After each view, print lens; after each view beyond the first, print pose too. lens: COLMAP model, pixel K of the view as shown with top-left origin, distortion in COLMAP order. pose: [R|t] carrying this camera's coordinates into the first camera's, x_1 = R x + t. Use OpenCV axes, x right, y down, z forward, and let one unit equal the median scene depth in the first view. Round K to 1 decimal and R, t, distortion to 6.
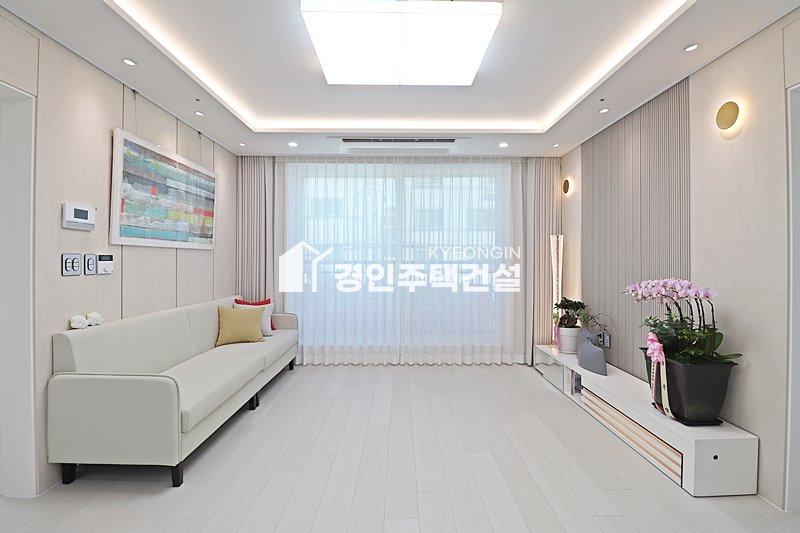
lens RADIAL K [[369.1, 0, 402.9], [0, 369.1, 260.9], [0, 0, 1]] dist [0.001906, -0.014523]
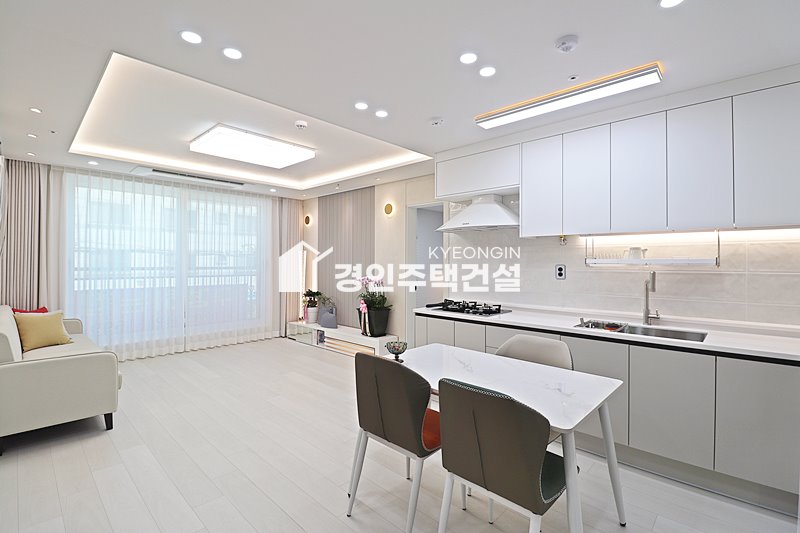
lens RADIAL K [[365.6, 0, 404.1], [0, 365.6, 259.8], [0, 0, 1]] dist [-0.001194, -0.013375]
pose [[0.687809, 0.007127, 0.725856, -0.554129], [-0.001826, 0.999966, -0.008088, -0.024591], [-0.725889, 0.004237, 0.687799, -0.519056]]
